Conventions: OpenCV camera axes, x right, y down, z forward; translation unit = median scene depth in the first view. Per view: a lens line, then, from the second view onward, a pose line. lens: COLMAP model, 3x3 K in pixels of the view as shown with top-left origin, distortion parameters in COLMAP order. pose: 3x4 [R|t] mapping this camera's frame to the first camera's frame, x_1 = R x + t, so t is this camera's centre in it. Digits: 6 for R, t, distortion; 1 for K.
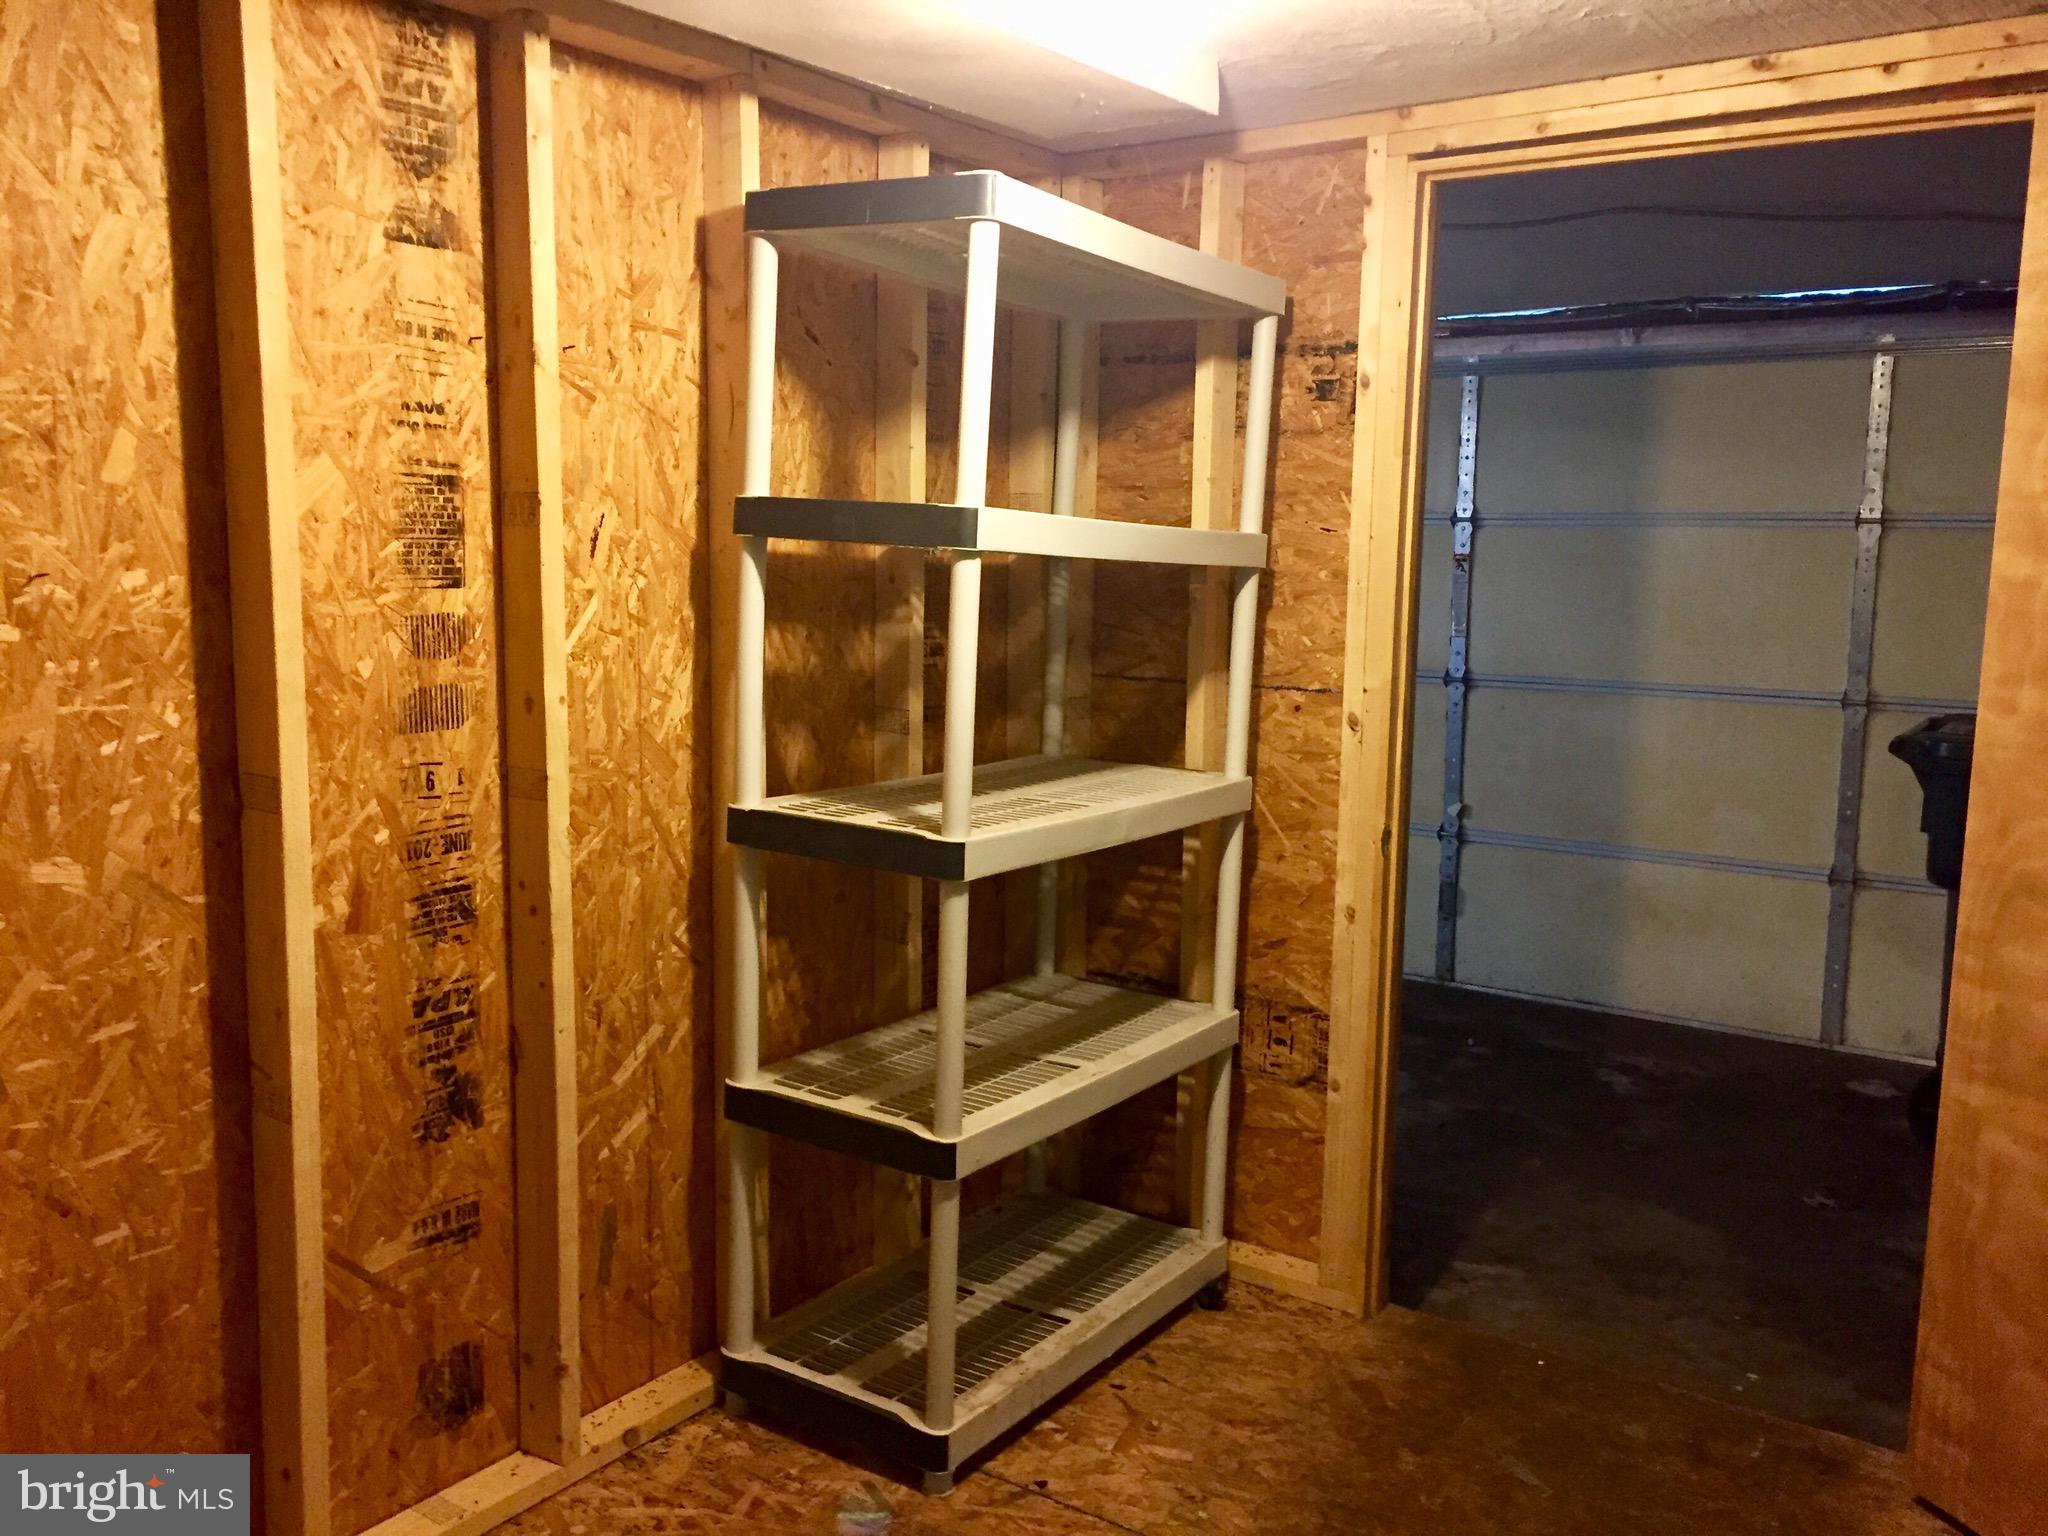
lens RADIAL K [[1749.4, 0, 1020.2], [0, 1749.4, 766.0], [0, 0, 1]] dist [0.076303, -0.089745]
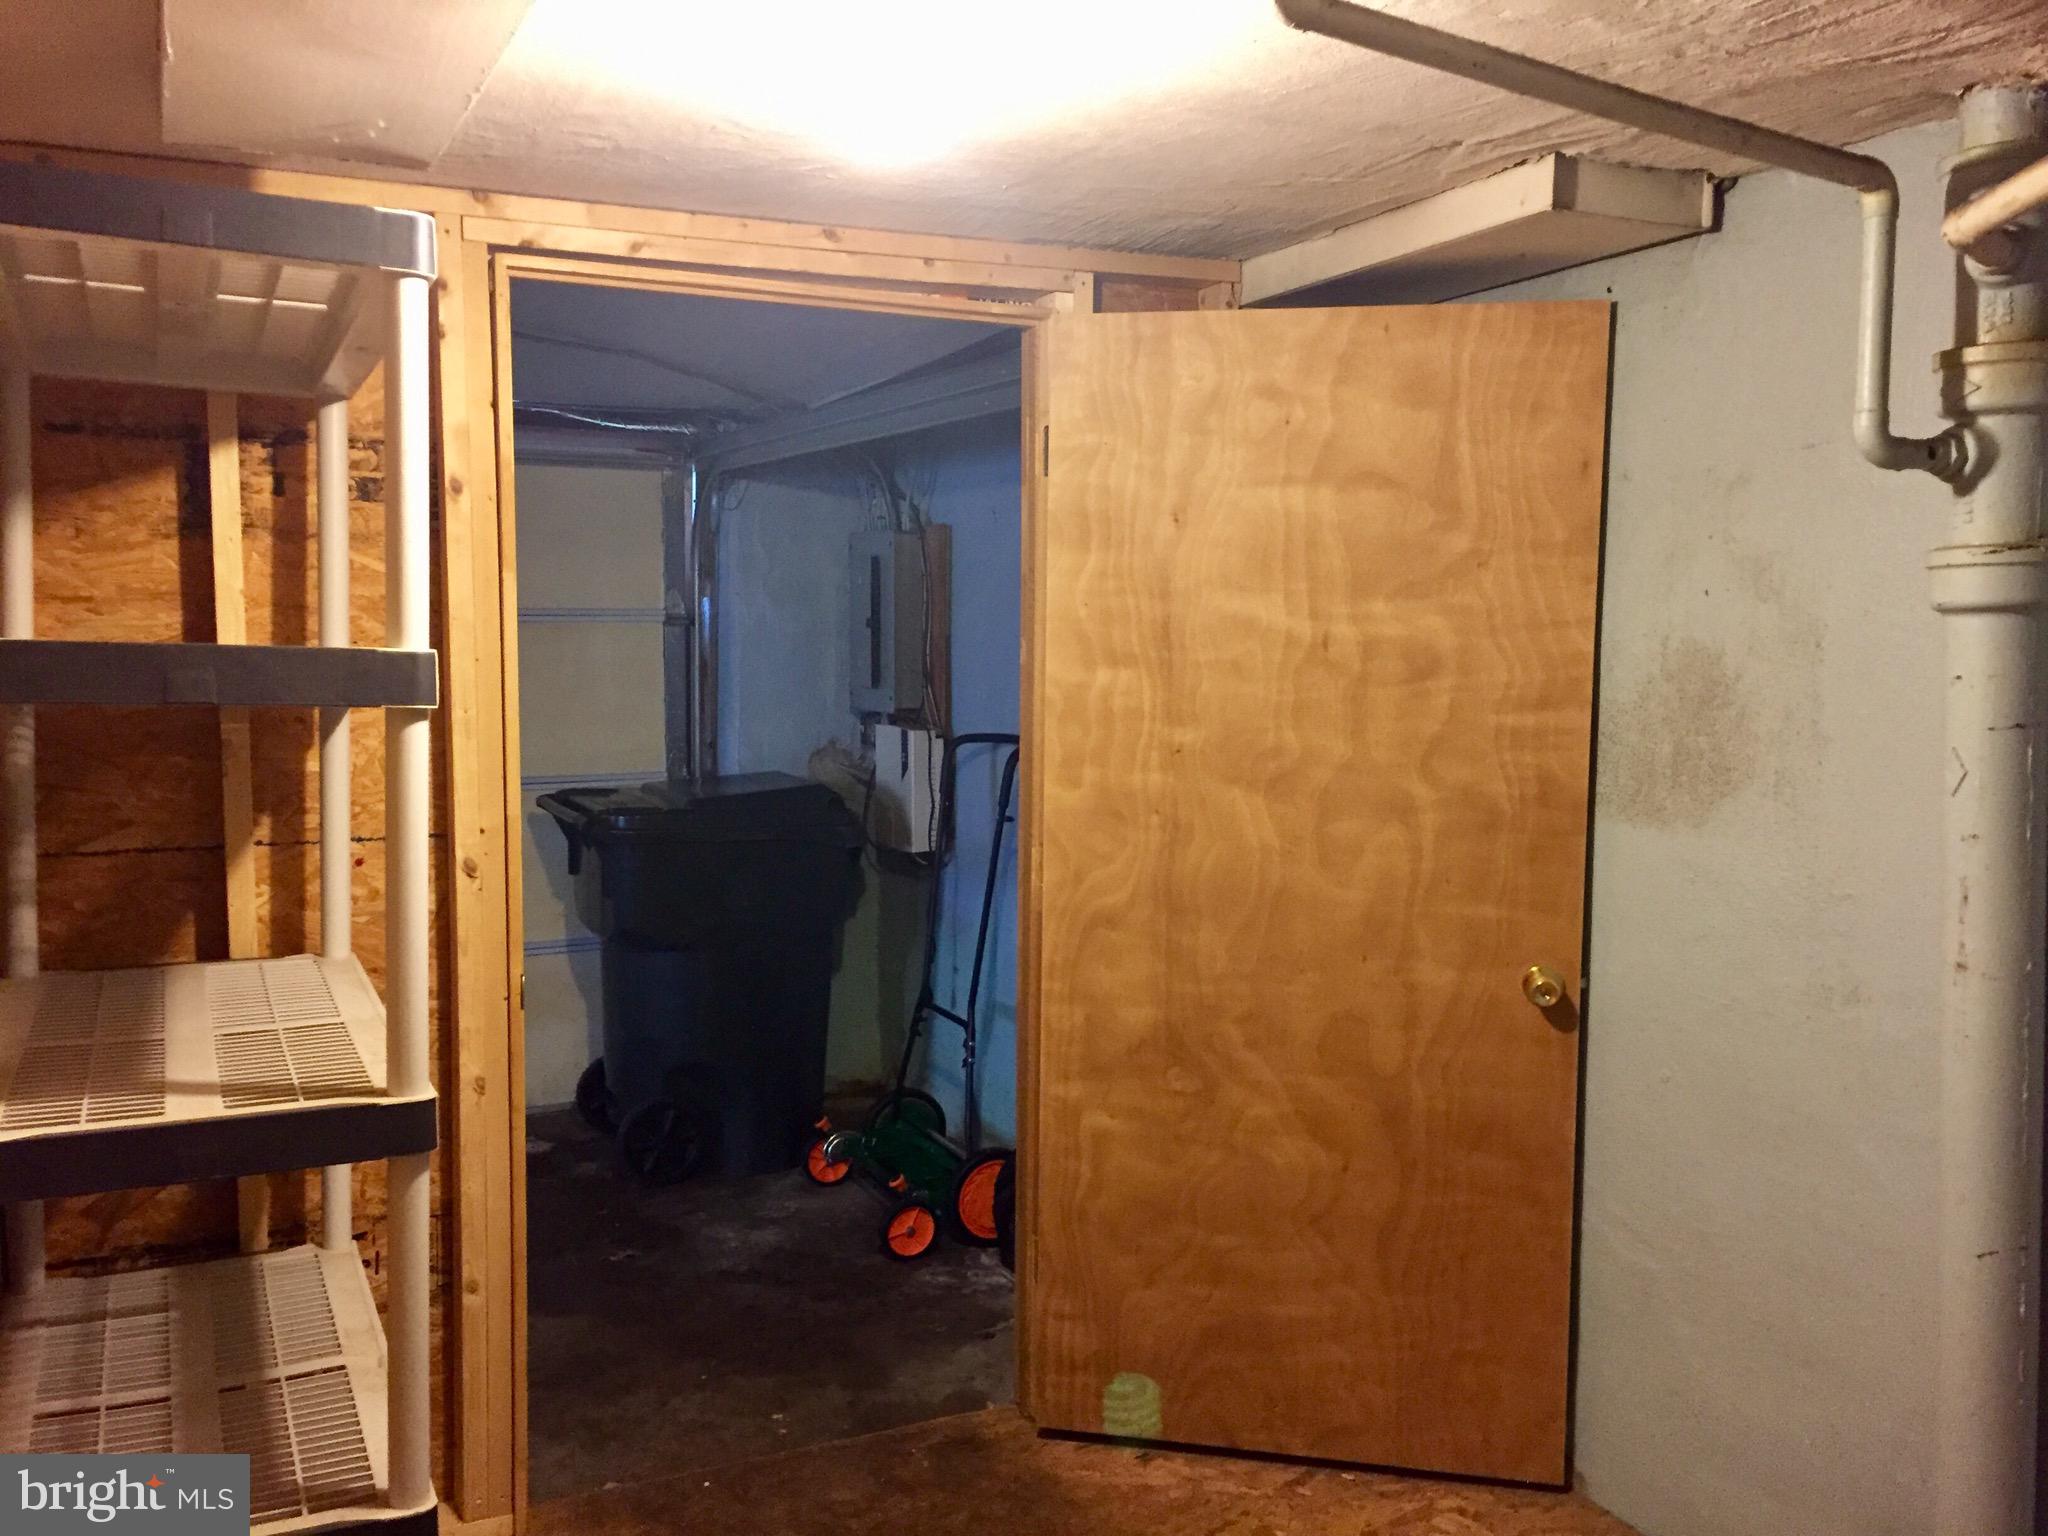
lens RADIAL K [[1749.4, 0, 1021.2], [0, 1749.4, 769.6], [0, 0, 1]] dist [0.076303, -0.089745]
pose [[0.487572, -0.089113, 0.868523, -0.444049], [0.120240, 0.992152, 0.034297, -0.072212], [-0.864763, 0.087709, 0.494461, 0.323394]]
